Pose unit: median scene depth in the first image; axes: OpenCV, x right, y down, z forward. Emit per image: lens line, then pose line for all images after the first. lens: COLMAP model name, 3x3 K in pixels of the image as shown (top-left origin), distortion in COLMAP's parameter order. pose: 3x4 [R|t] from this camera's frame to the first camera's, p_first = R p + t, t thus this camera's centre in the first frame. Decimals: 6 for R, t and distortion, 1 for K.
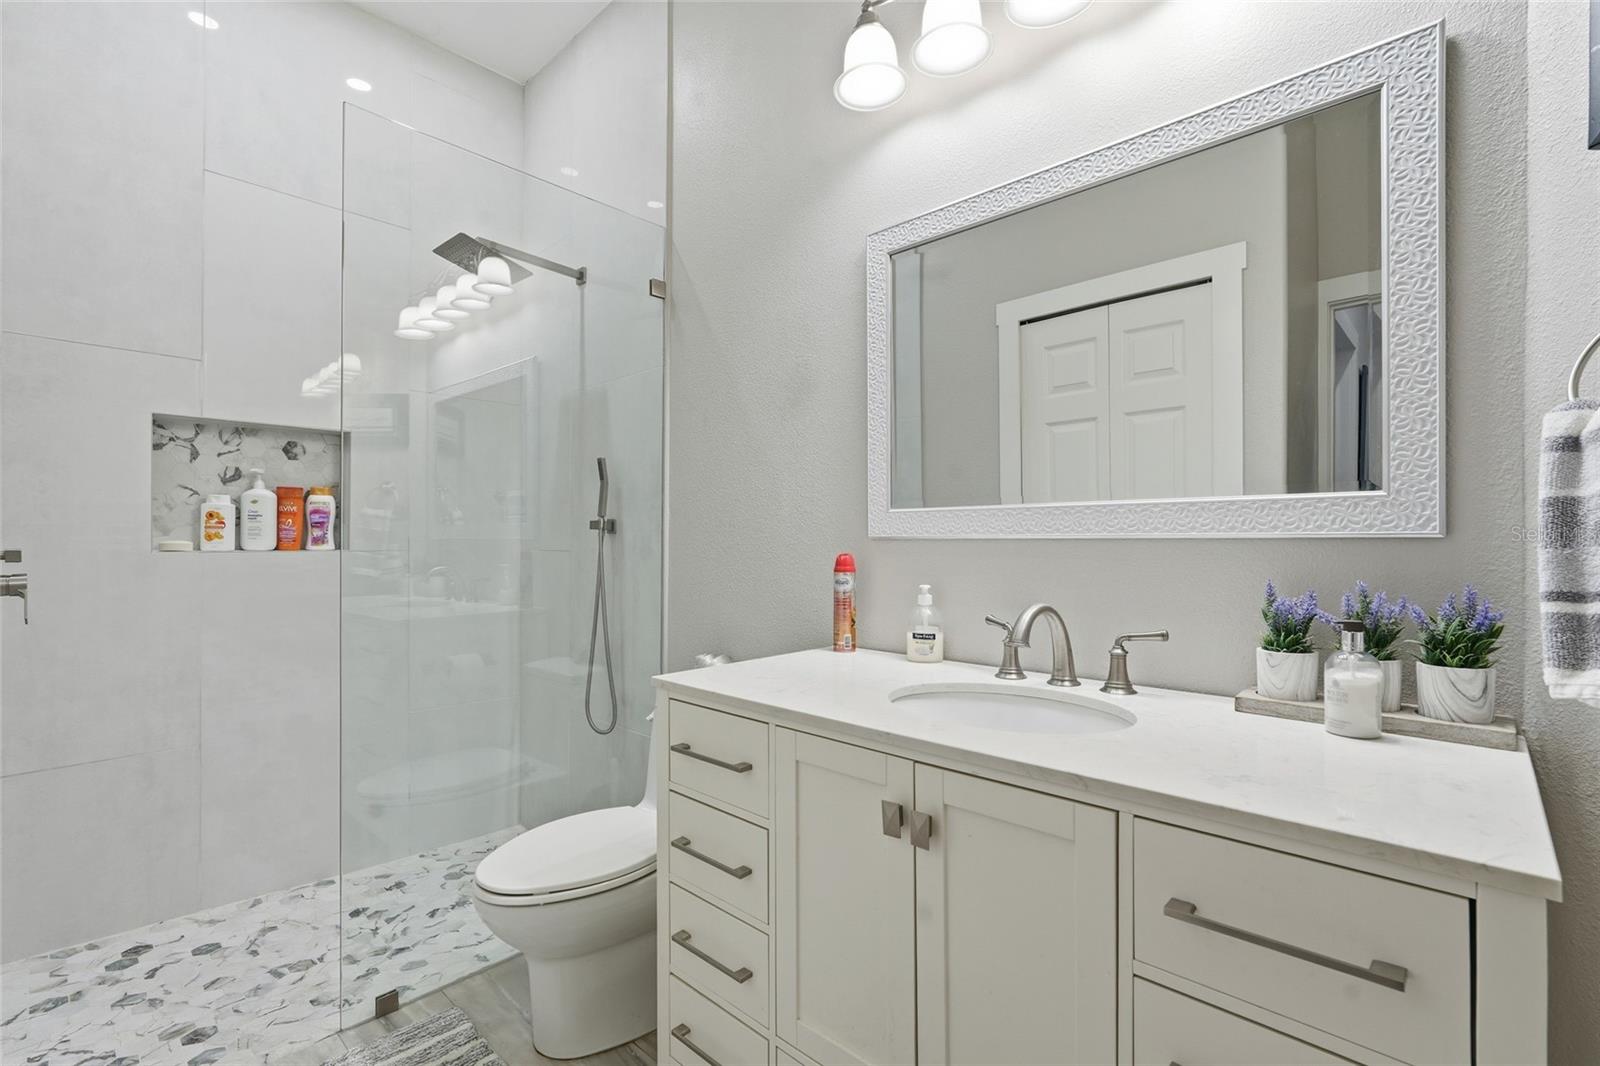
lens RADIAL K [[711.5, 0, 804.1], [0, 711.5, 534.3], [0, 0, 1]] dist [-0.002461, 0.000470]
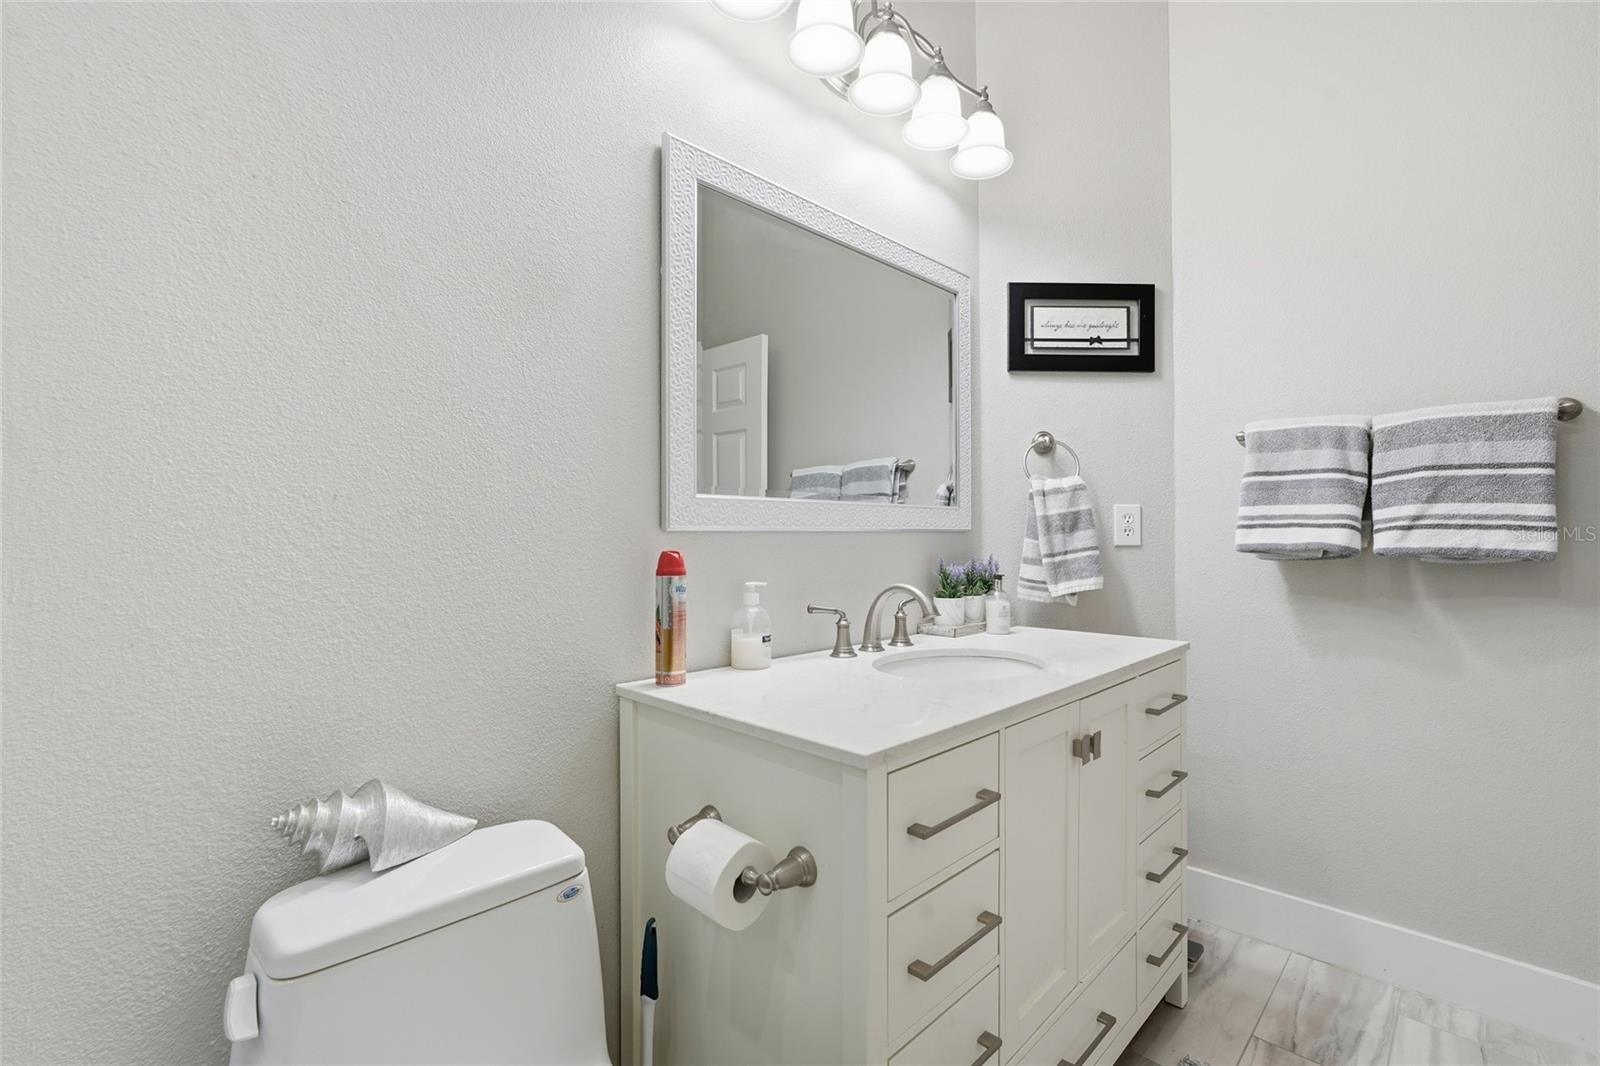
lens RADIAL K [[711.5, 0, 804.1], [0, 711.5, 534.3], [0, 0, 1]] dist [-0.002461, 0.000470]
pose [[0.019471, -0.002809, 0.999806, -0.735755], [-0.013529, 0.999904, 0.003072, 0.007111], [-0.999719, -0.013586, 0.019431, 0.922436]]
